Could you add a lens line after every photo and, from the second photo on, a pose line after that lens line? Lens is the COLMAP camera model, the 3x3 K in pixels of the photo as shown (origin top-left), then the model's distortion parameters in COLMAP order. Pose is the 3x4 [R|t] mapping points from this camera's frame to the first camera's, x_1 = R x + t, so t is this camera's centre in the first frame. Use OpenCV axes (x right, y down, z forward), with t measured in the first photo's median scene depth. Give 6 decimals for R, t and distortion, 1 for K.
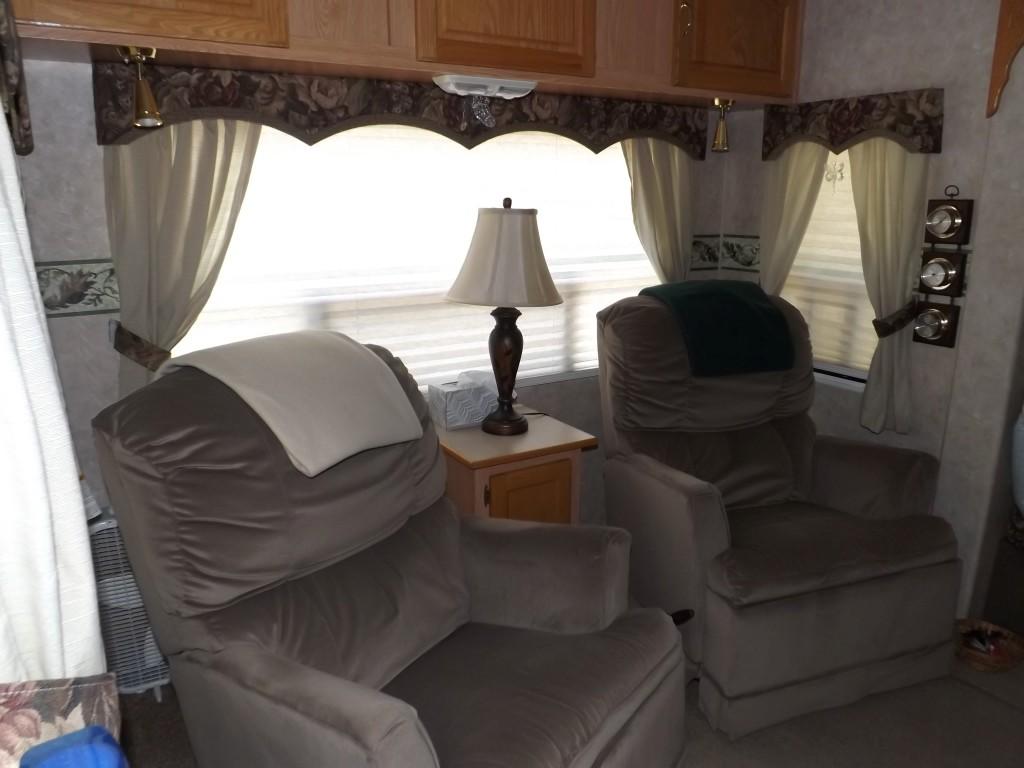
lens RADIAL K [[753.3, 0, 515.5], [0, 753.3, 380.9], [0, 0, 1]] dist [-0.003326, -0.001957]
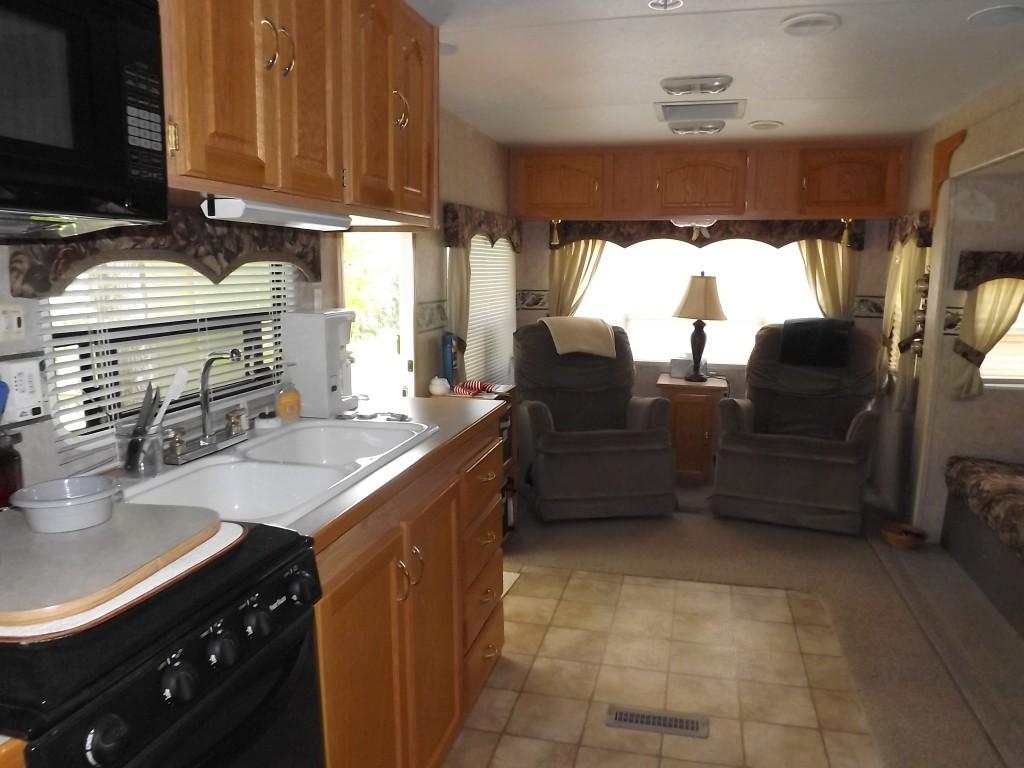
lens RADIAL K [[753.3, 0, 515.5], [0, 753.3, 380.9], [0, 0, 1]] dist [-0.003326, -0.001957]
pose [[0.707554, 0.114177, -0.697374, 1.113069], [-0.181898, 0.983034, -0.023607, 0.209862], [0.682847, 0.143555, 0.716318, -0.842471]]
